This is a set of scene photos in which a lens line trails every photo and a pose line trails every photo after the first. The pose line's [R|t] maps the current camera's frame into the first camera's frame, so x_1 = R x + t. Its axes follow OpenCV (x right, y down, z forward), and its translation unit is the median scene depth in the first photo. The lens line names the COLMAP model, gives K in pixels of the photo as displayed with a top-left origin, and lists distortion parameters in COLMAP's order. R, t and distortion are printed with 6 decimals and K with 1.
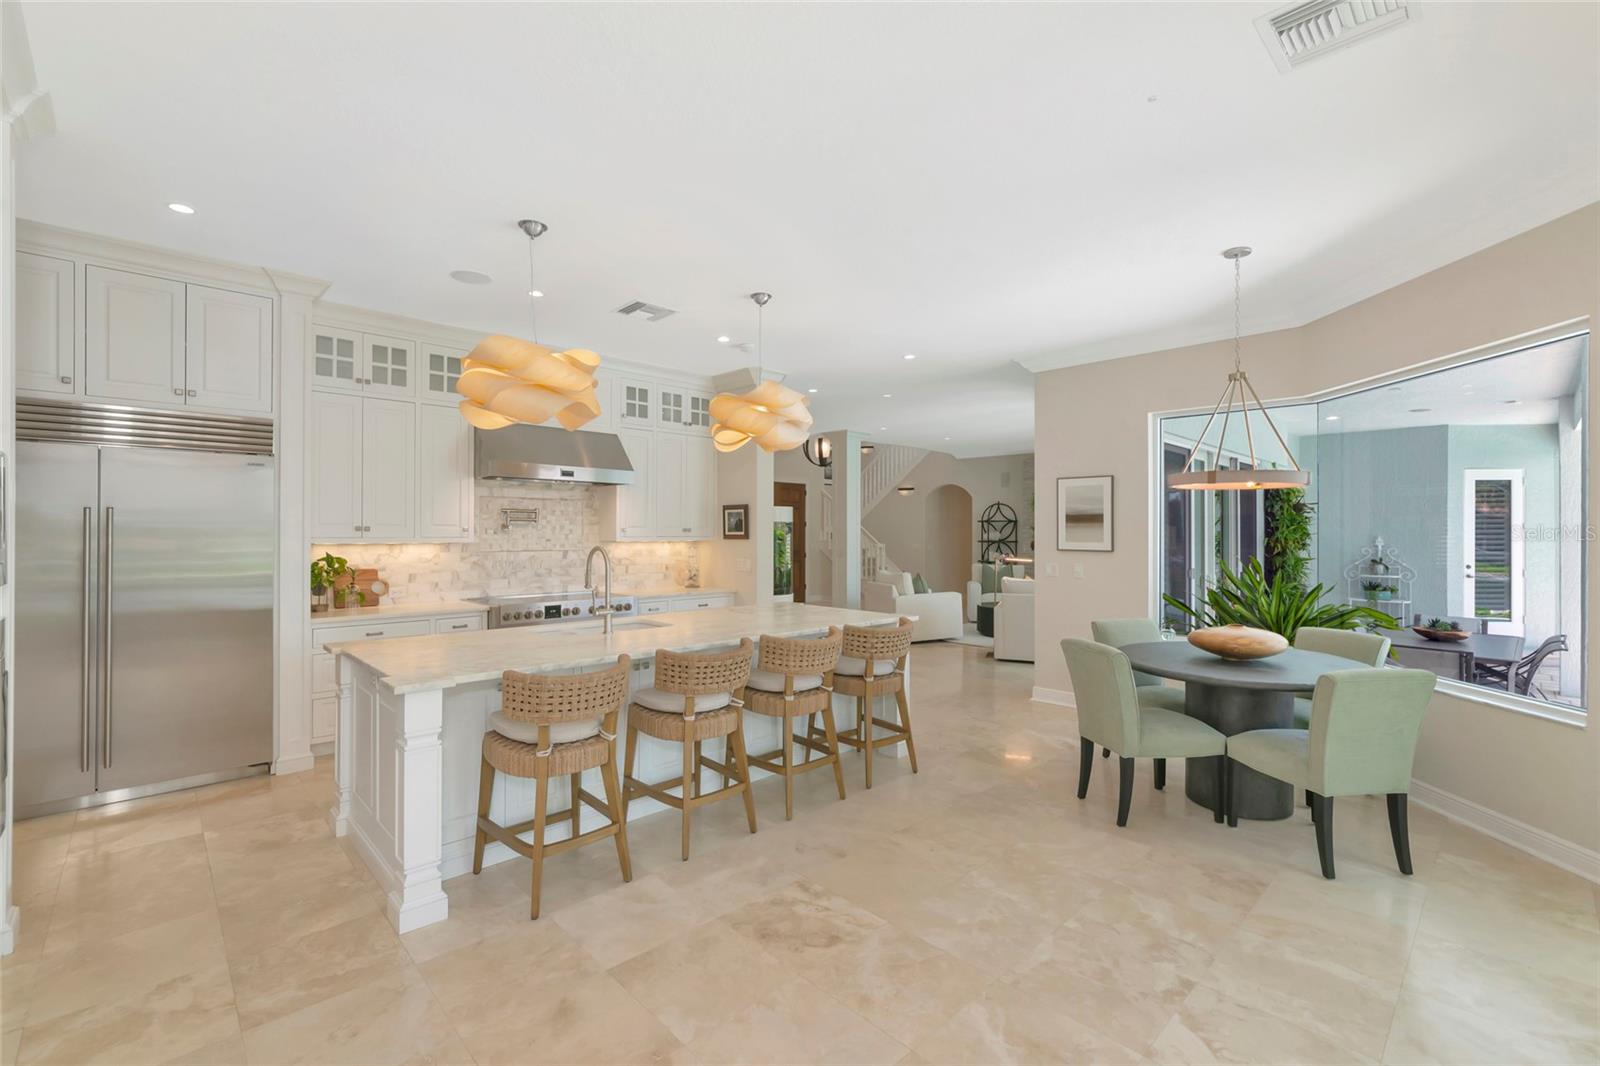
lens RADIAL K [[688.1, 0, 801.7], [0, 688.1, 531.9], [0, 0, 1]] dist [0.001751, -0.000091]
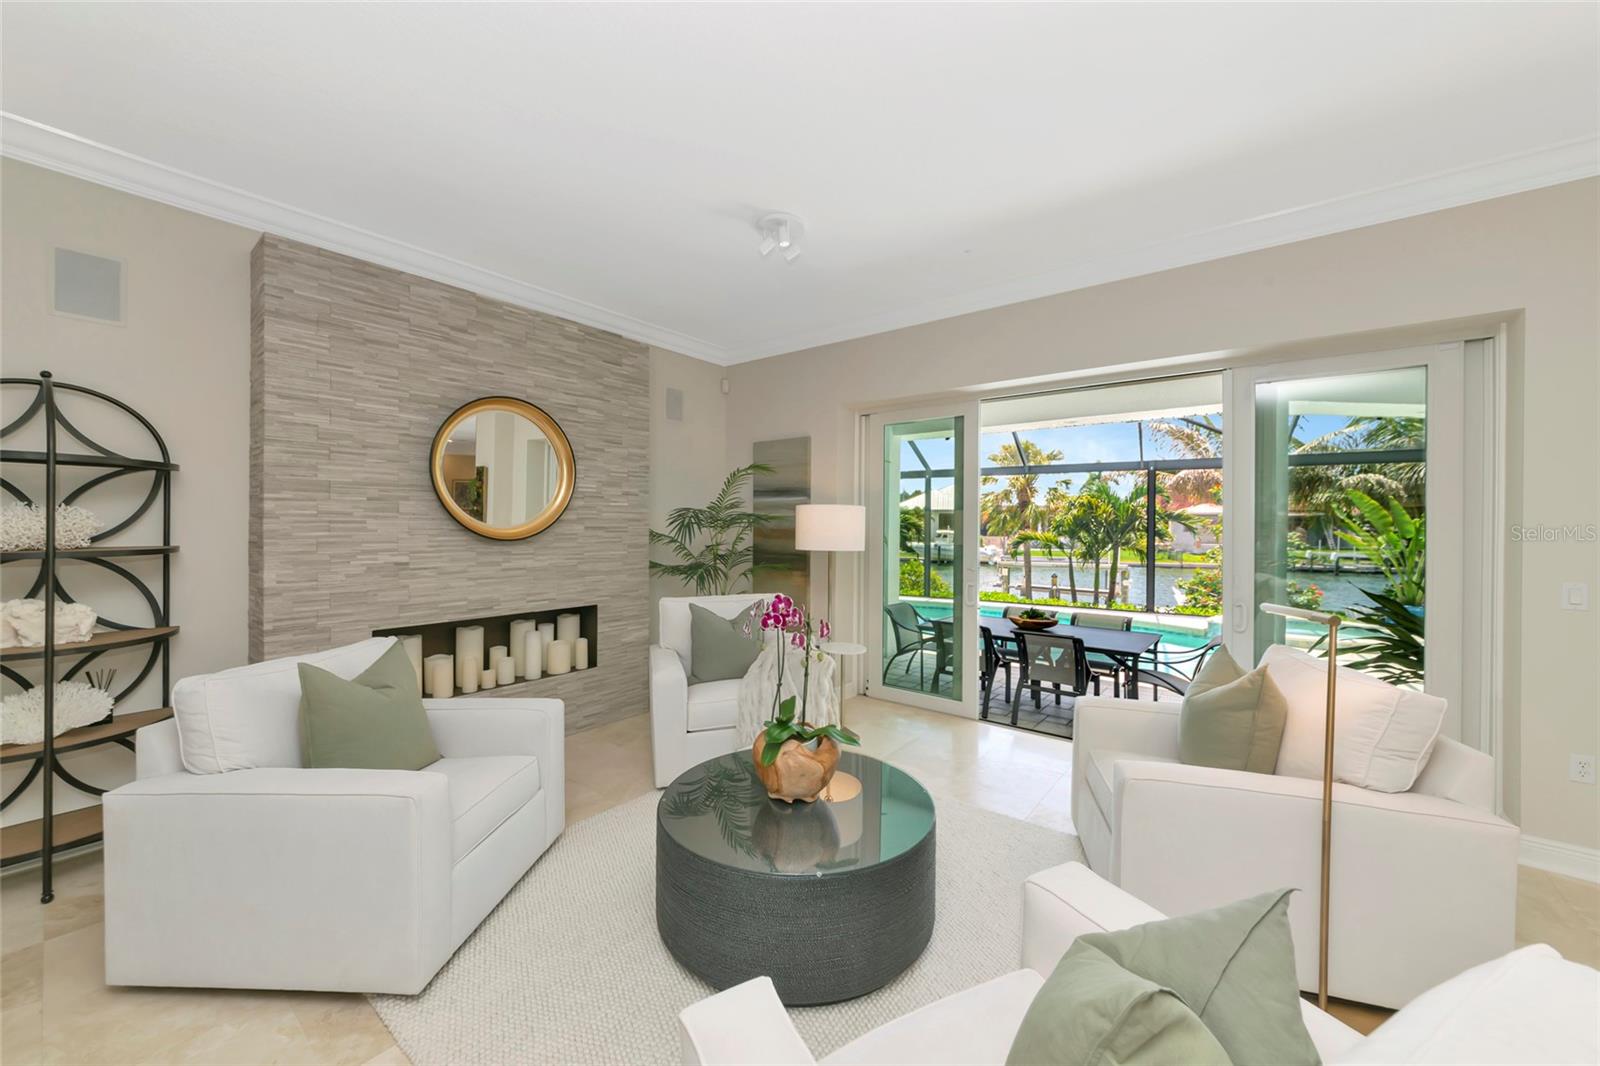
lens RADIAL K [[581.7, 0, 802.1], [0, 581.7, 522.7], [0, 0, 1]] dist [-0.005316, 0.002012]
pose [[-0.129161, -0.003503, 0.991617, 0.191774], [-0.006788, 0.999973, 0.002649, 0.004429], [-0.991600, -0.006389, -0.129182, 1.871585]]
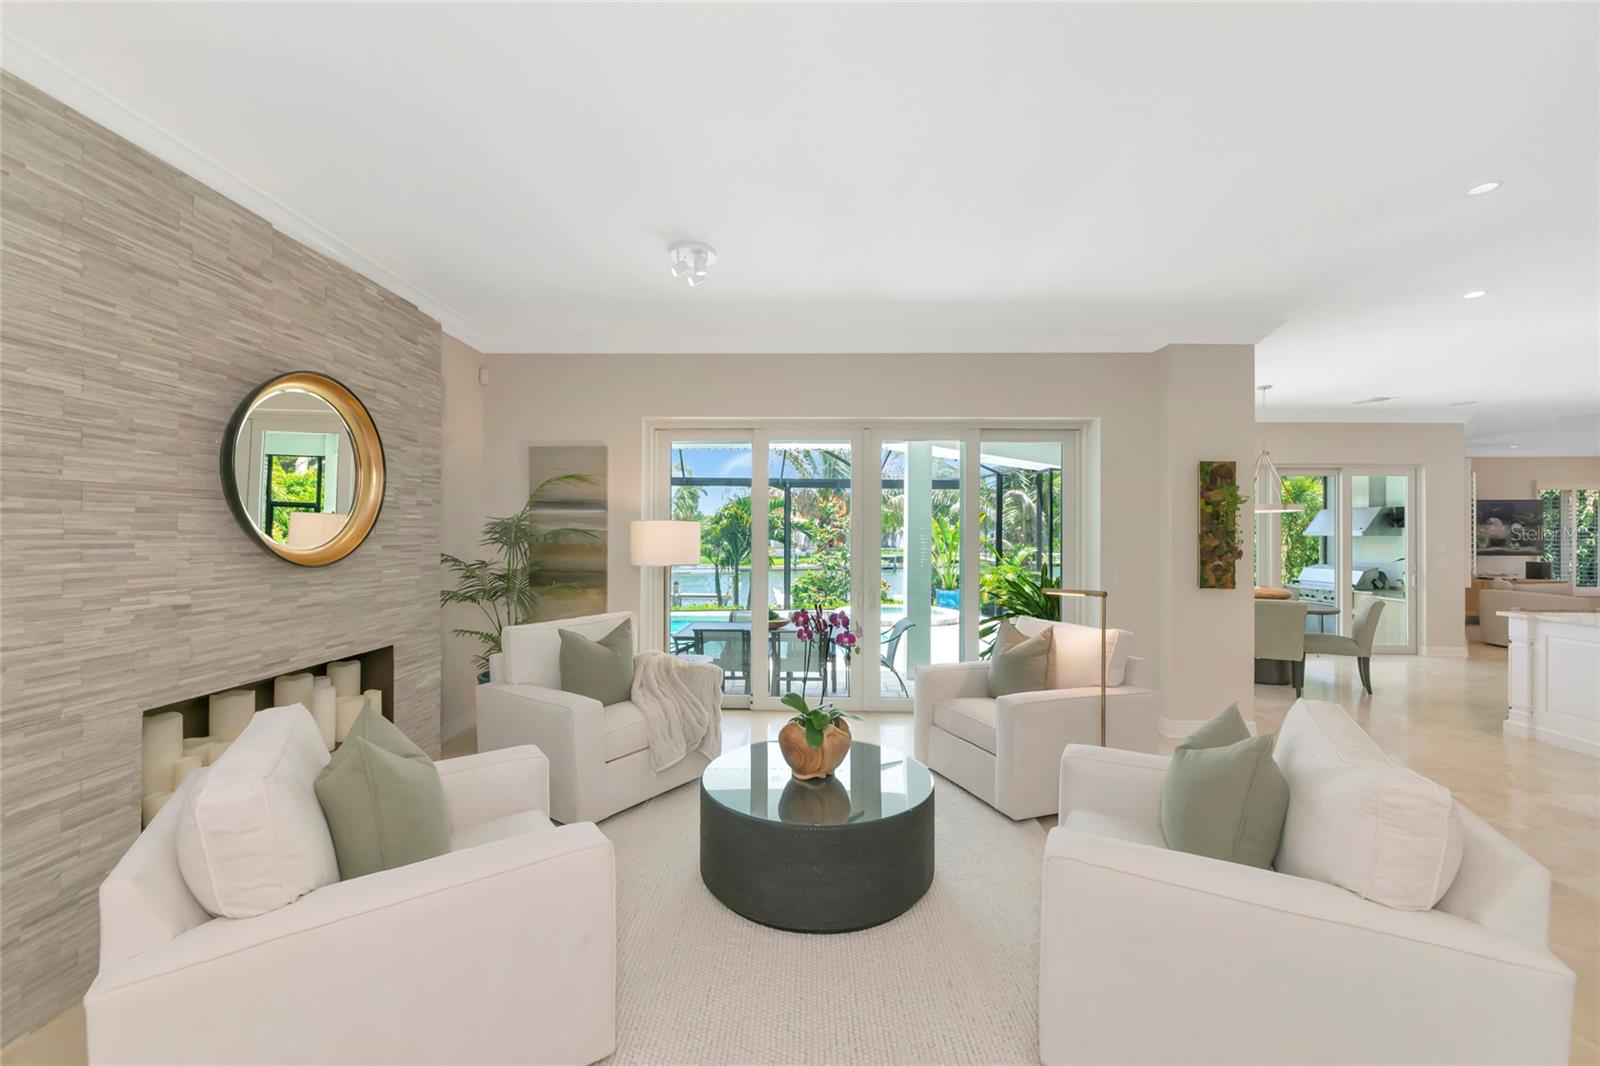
lens RADIAL K [[618.1, 0, 782.4], [0, 618.1, 529.9], [0, 0, 1]] dist [-0.008642, 0.002085]
pose [[-0.685210, -0.001882, 0.728343, 0.243789], [-0.005467, 0.999982, -0.002560, -0.003258], [-0.728325, -0.005735, -0.685208, 2.192438]]
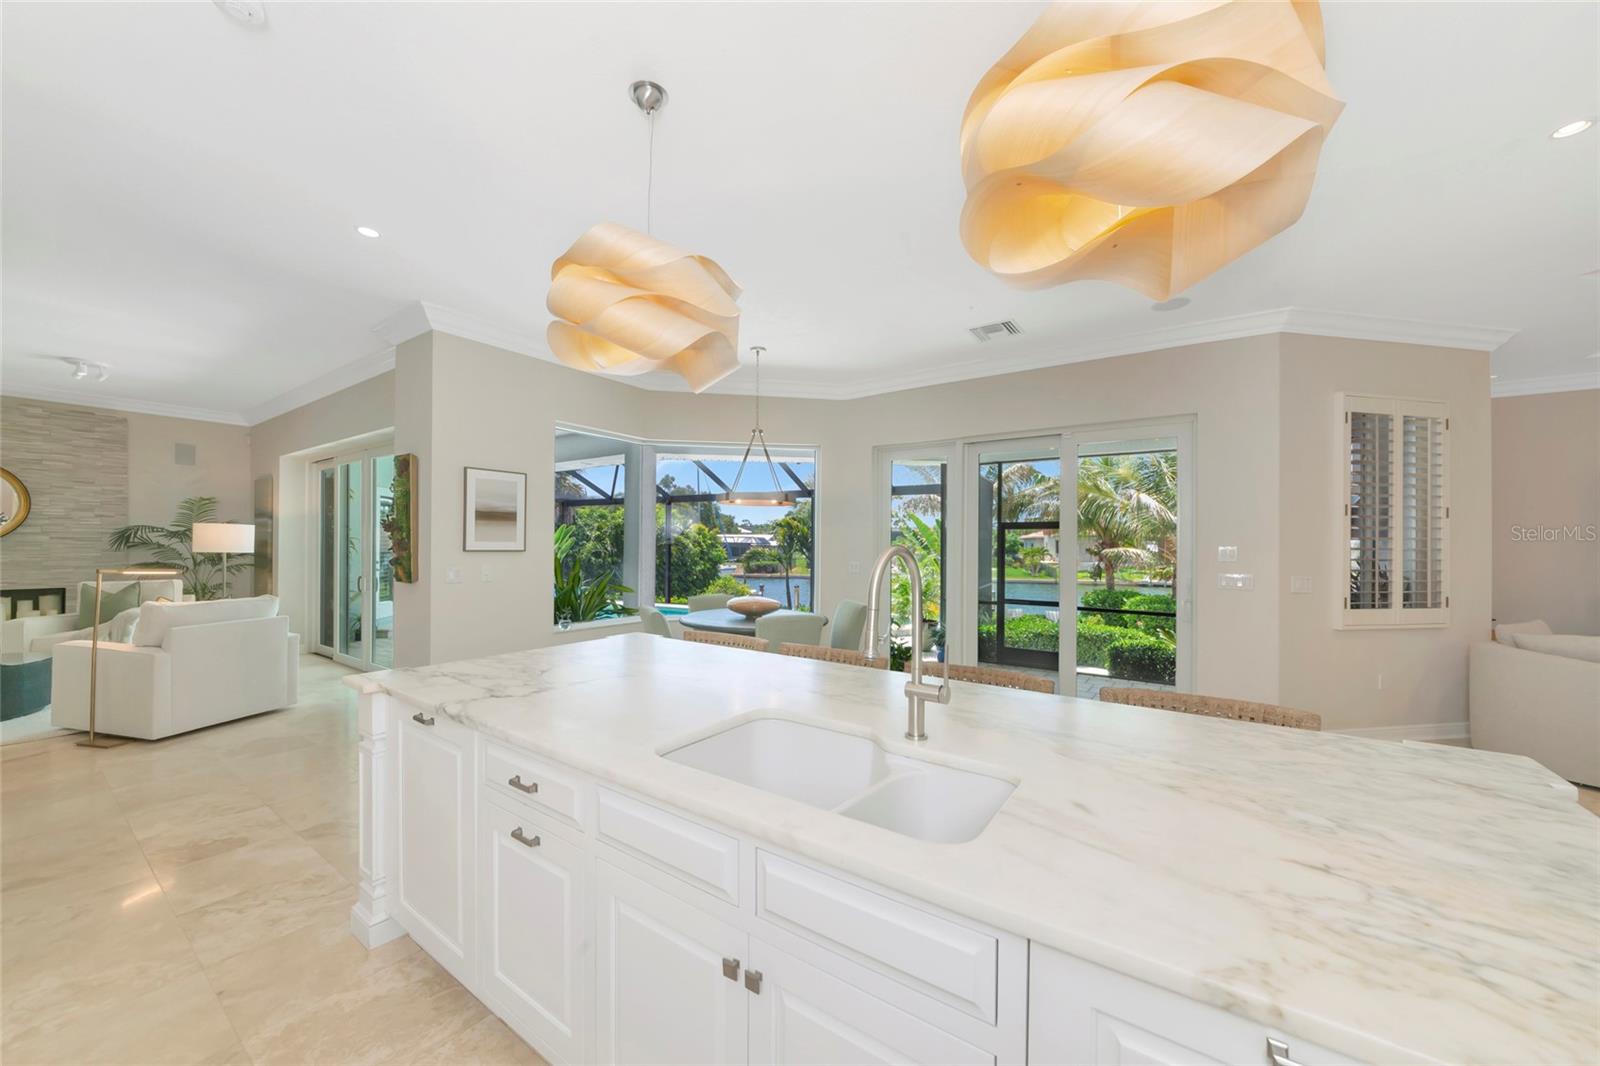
lens RADIAL K [[581.7, 0, 789.8], [0, 581.7, 539.2], [0, 0, 1]] dist [-0.005316, 0.002012]
pose [[-0.160483, 0.002519, 0.987035, -0.429313], [-0.006215, 0.999974, -0.003562, 0.012425], [-0.987019, -0.006706, -0.160463, 0.747652]]
